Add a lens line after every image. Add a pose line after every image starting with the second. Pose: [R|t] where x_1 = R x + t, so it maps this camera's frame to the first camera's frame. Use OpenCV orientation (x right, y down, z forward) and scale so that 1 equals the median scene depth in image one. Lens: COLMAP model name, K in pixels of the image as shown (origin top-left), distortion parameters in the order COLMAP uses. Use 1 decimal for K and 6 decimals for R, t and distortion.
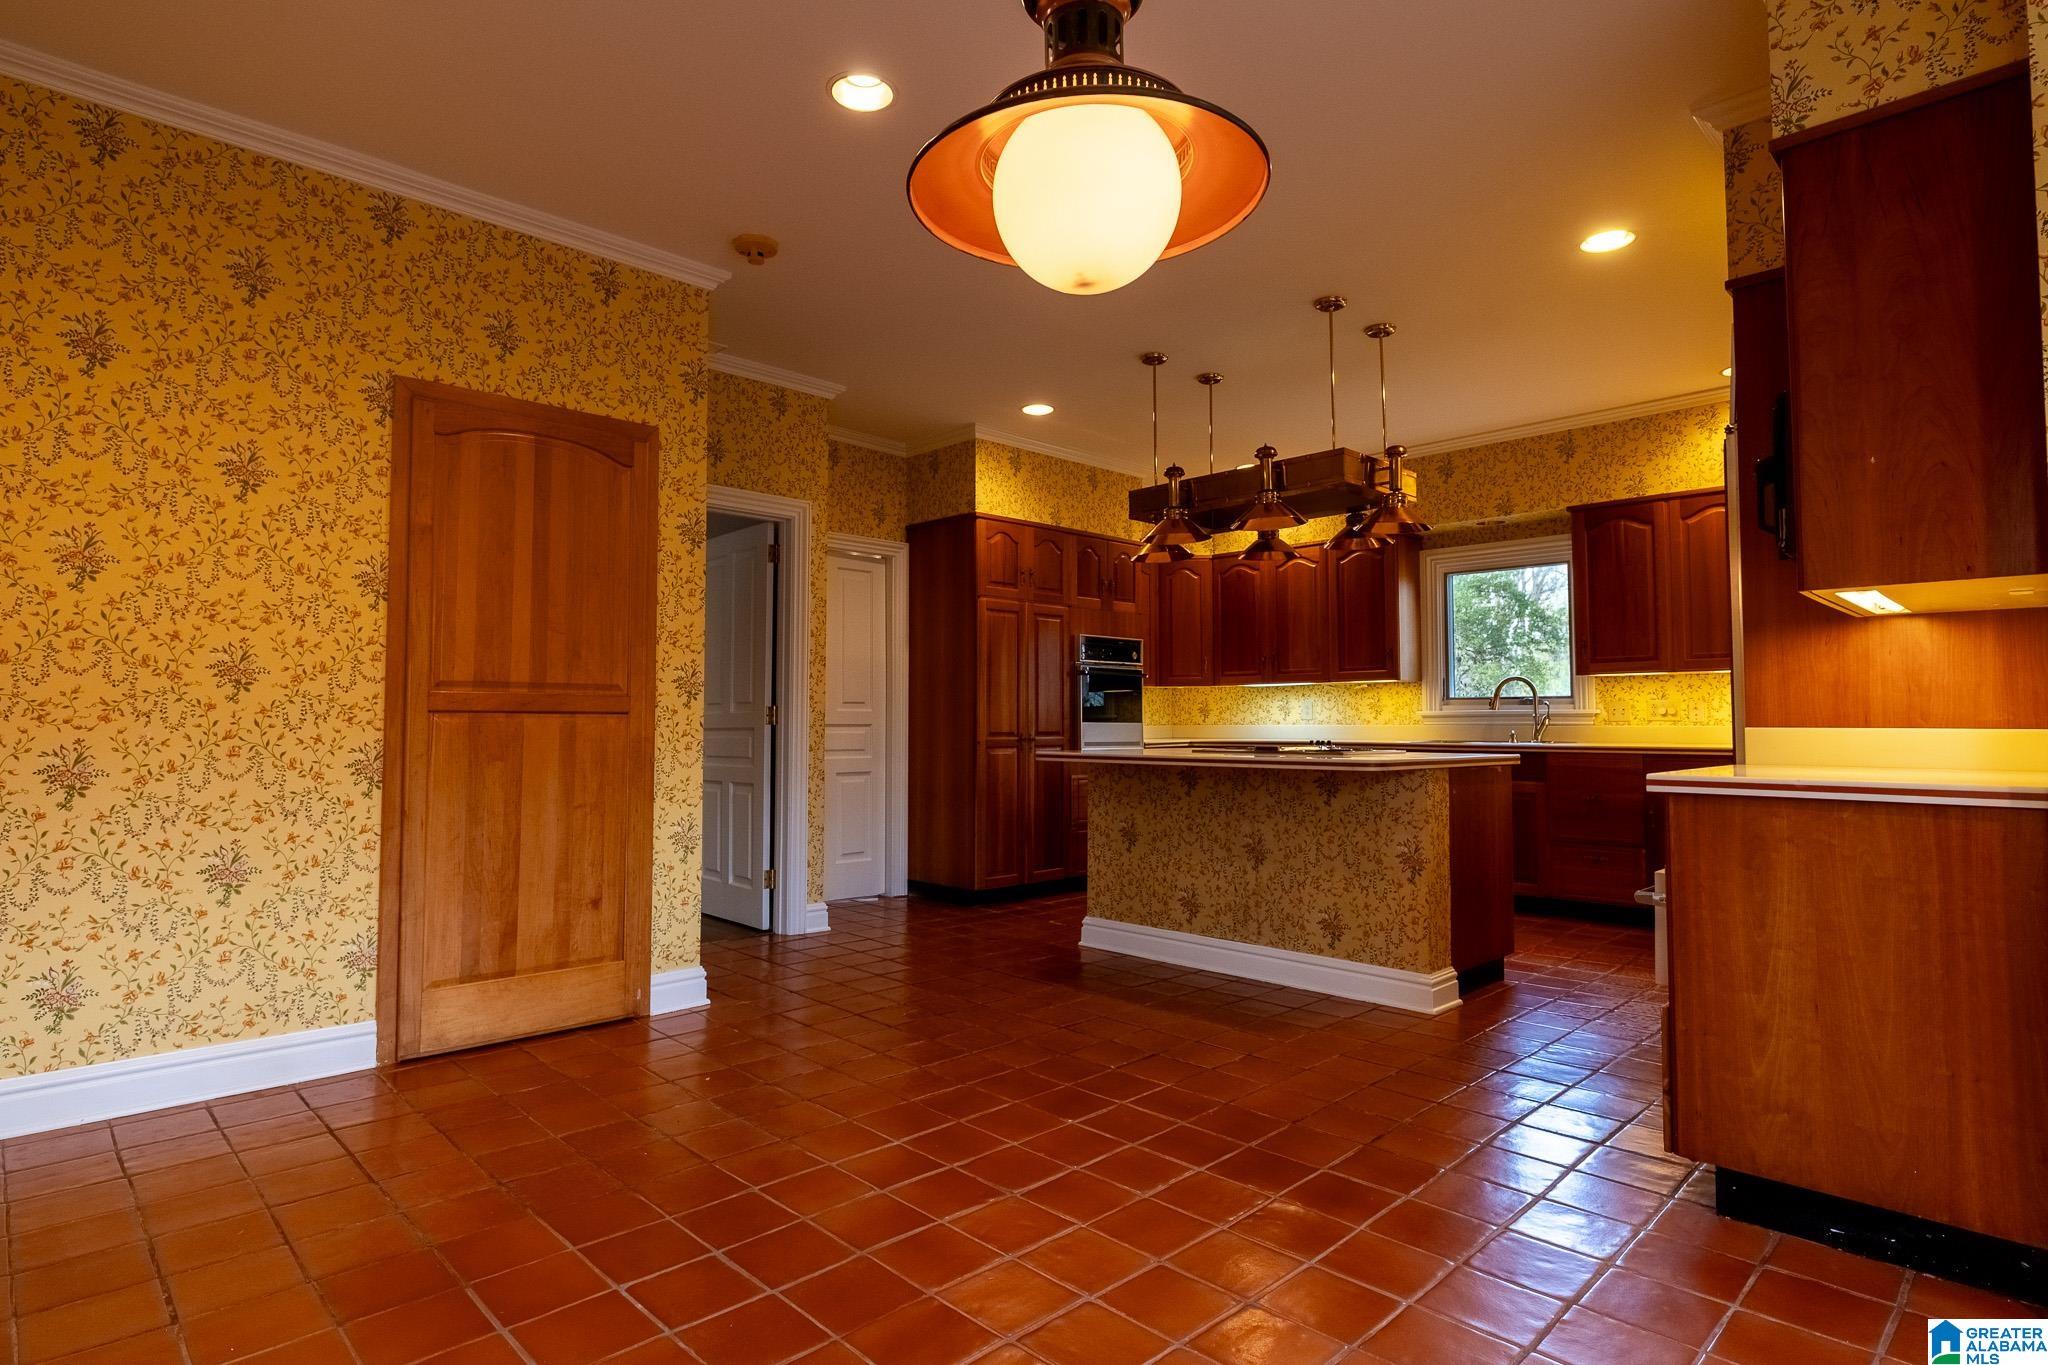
lens RADIAL K [[1059.3, 0, 993.6], [0, 1059.3, 666.9], [0, 0, 1]] dist [-0.003871, 0.000021]
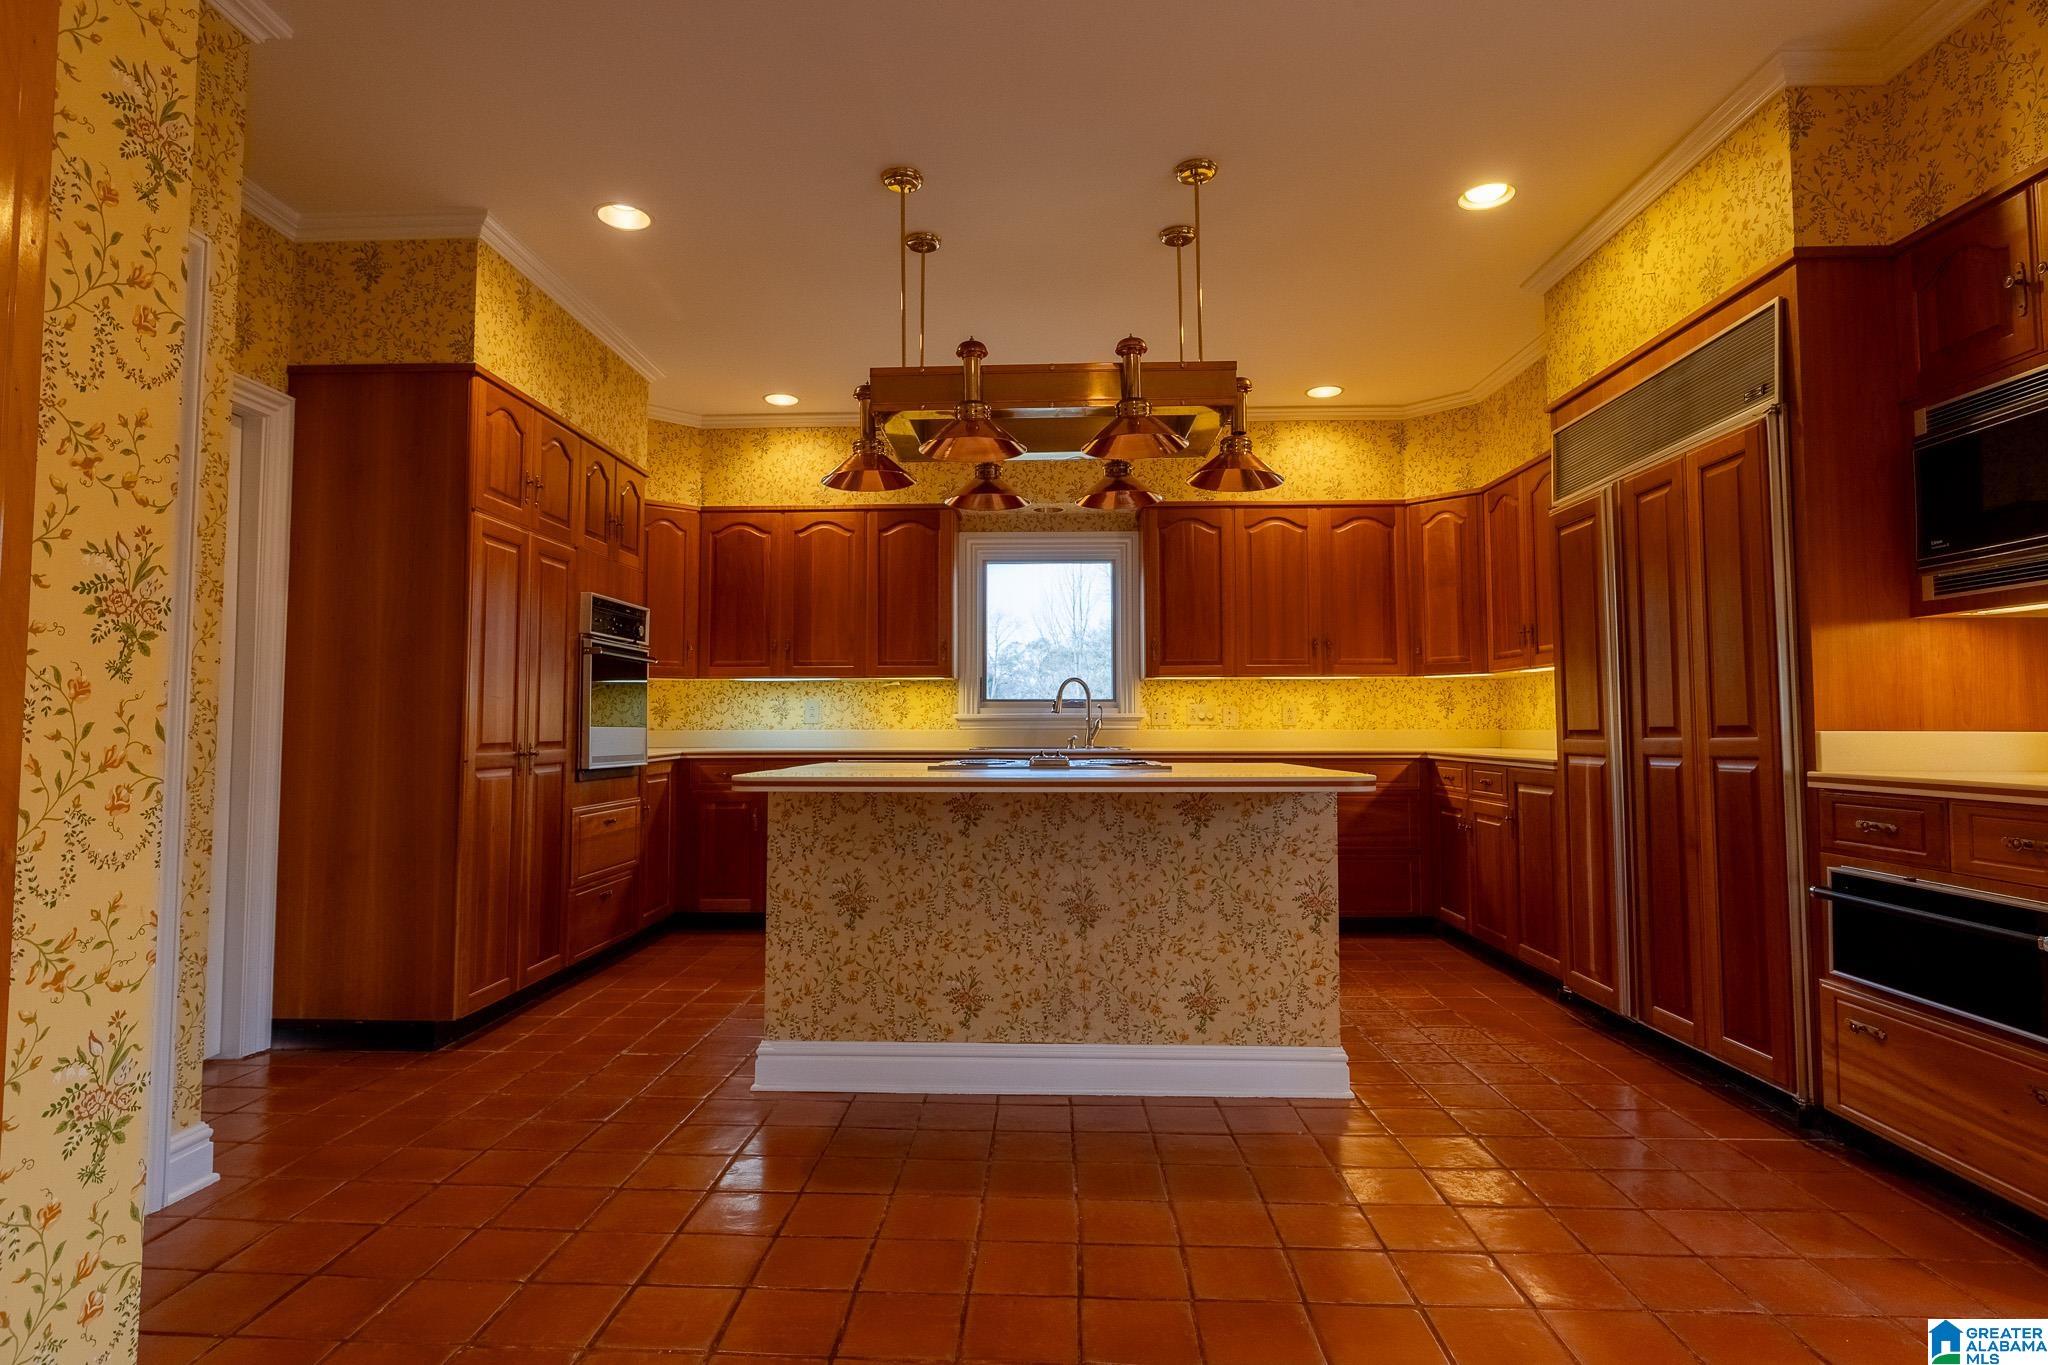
lens RADIAL K [[1059.3, 0, 993.6], [0, 1059.3, 666.9], [0, 0, 1]] dist [-0.003871, 0.000021]
pose [[0.723183, 0.039262, 0.689540, -0.267711], [-0.035920, 0.999170, -0.019219, 0.027156], [-0.689722, -0.010869, 0.723993, 0.500615]]
